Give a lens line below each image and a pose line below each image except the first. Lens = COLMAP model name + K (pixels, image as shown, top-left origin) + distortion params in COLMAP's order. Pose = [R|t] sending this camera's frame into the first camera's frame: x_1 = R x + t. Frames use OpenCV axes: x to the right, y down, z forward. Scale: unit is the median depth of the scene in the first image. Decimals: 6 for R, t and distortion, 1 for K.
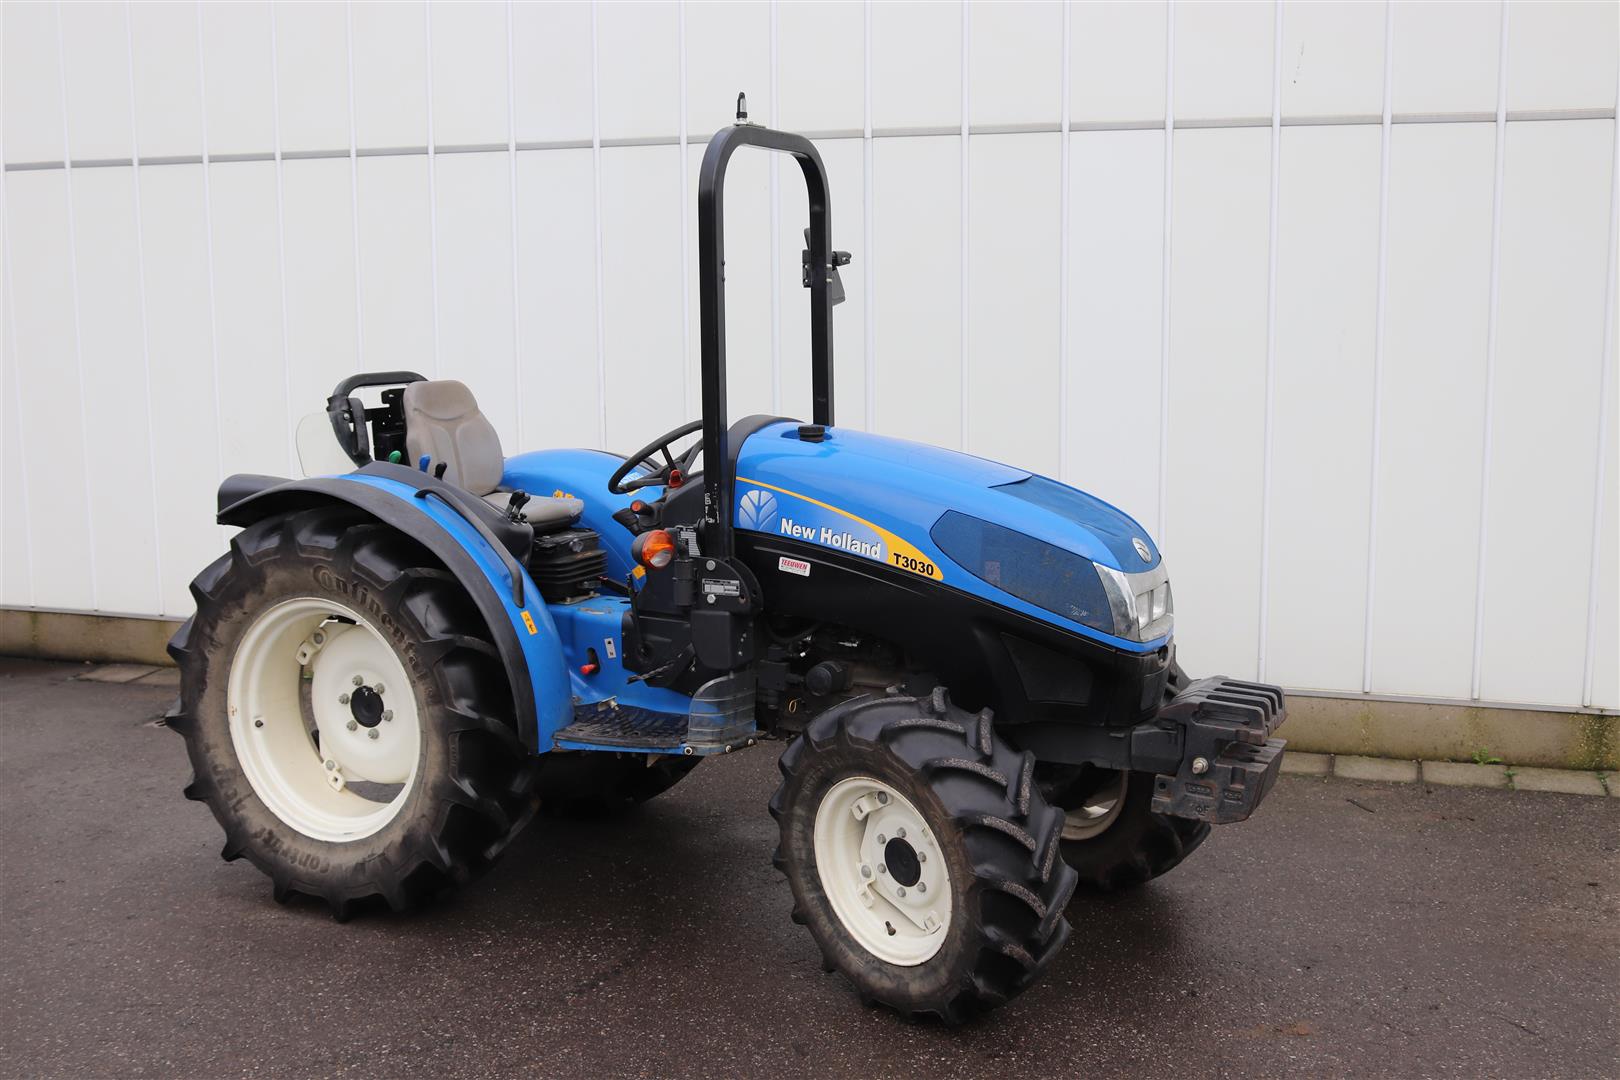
lens RADIAL K [[1789.4, 0, 810.0], [0, 1789.4, 540.0], [0, 0, 1]] dist [-0.087199, 0.013587]
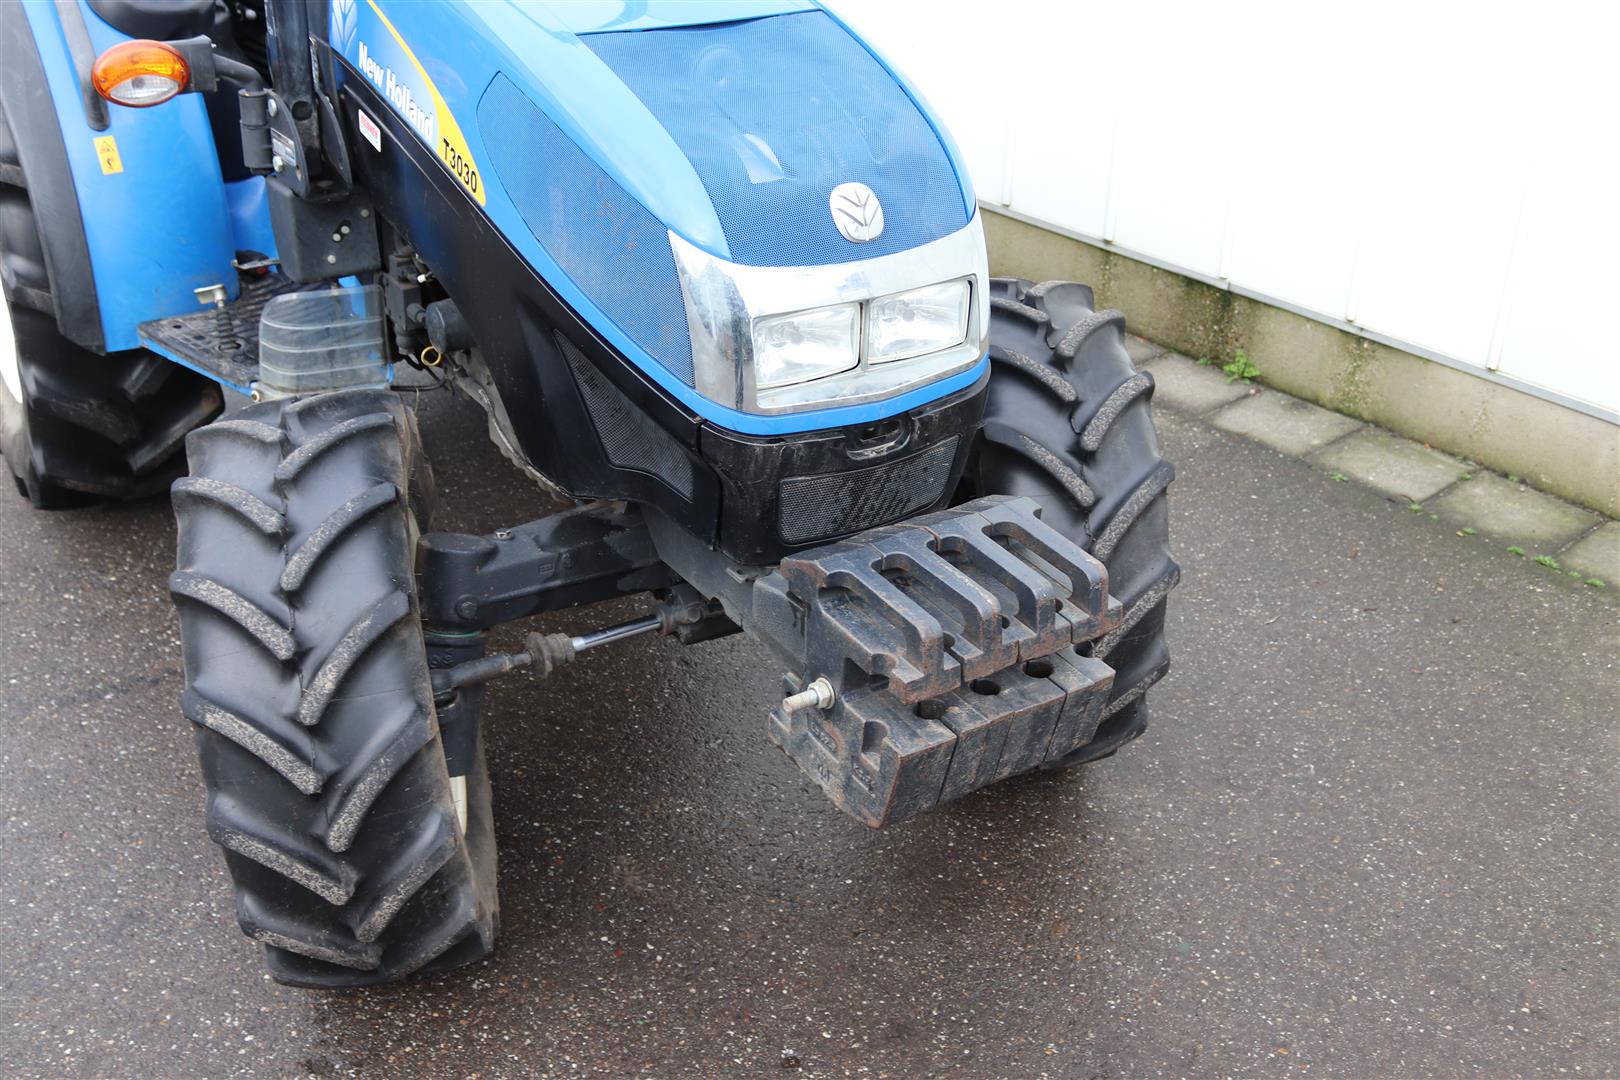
lens RADIAL K [[1660.8, 0, 810.0], [0, 1660.8, 540.0], [0, 0, 1]] dist [-0.090249, -0.001935]
pose [[0.860955, 0.267074, -0.432929, 0.370199], [-0.106064, 0.926628, 0.360710, -0.067222], [0.497500, -0.264637, 0.826112, 0.596687]]
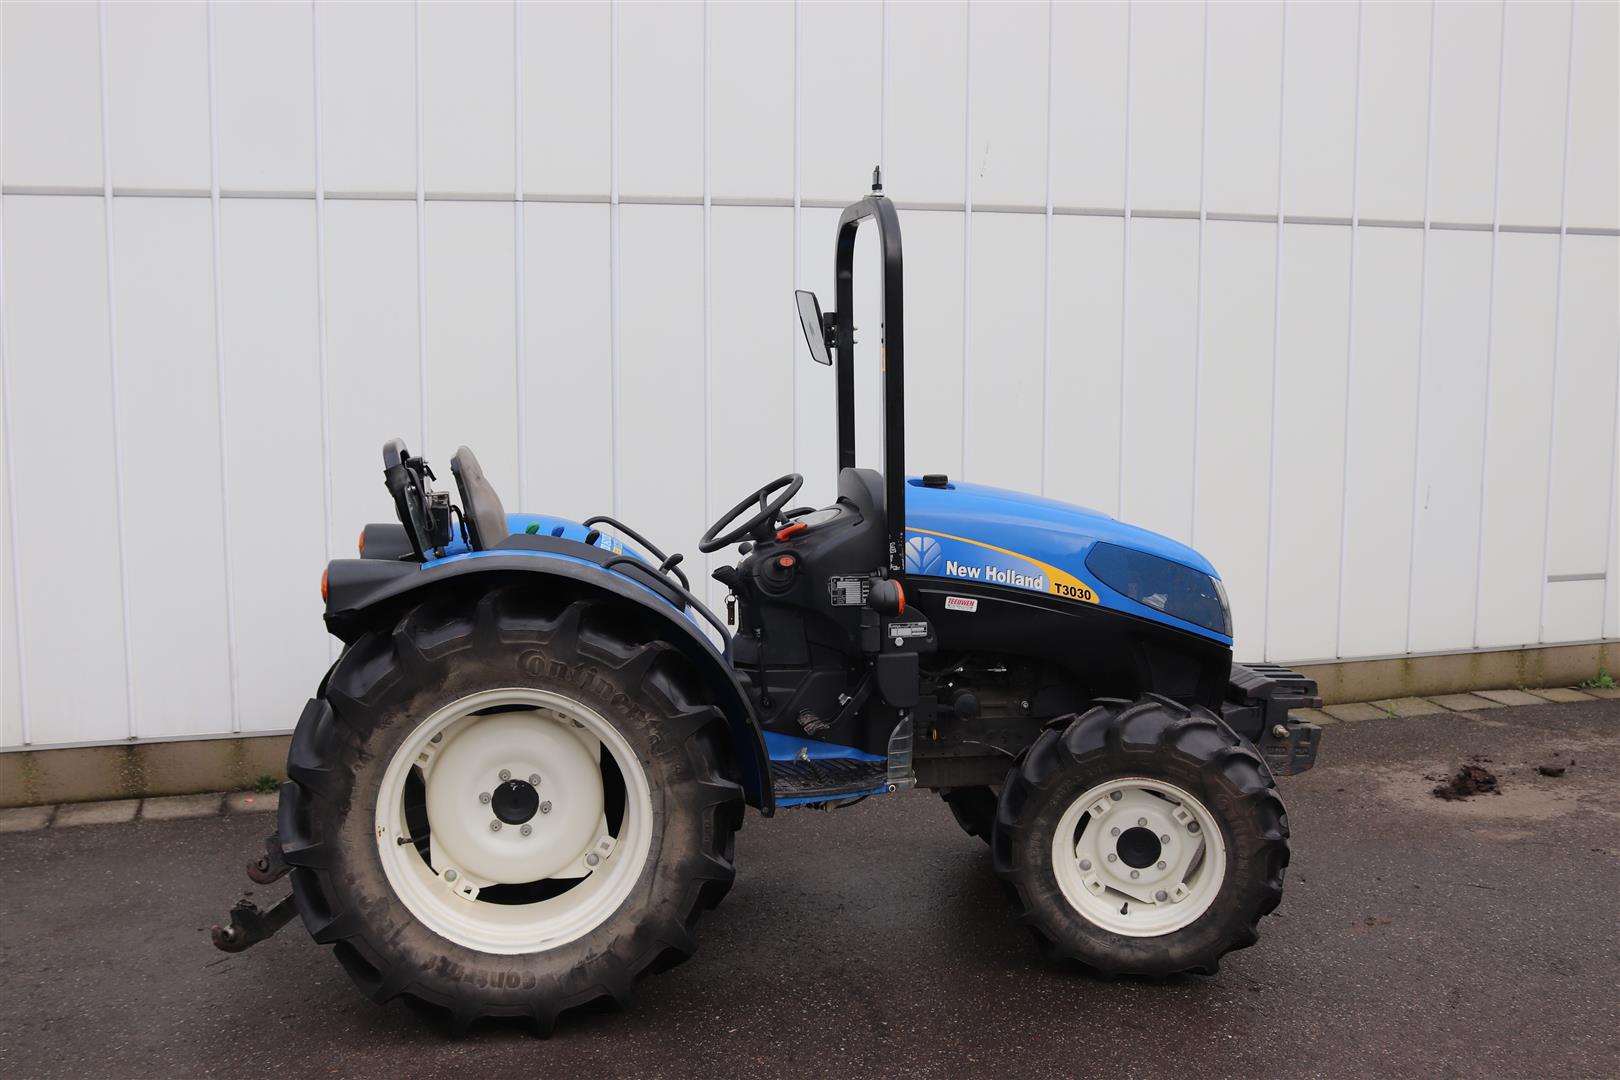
lens RADIAL K [[1660.8, 0, 810.0], [0, 1660.8, 540.0], [0, 0, 1]] dist [-0.090249, -0.001935]
pose [[0.805724, -0.065800, 0.588625, -0.668459], [0.078976, 0.996871, 0.003331, -0.034446], [-0.587002, 0.043803, 0.808400, 0.233181]]
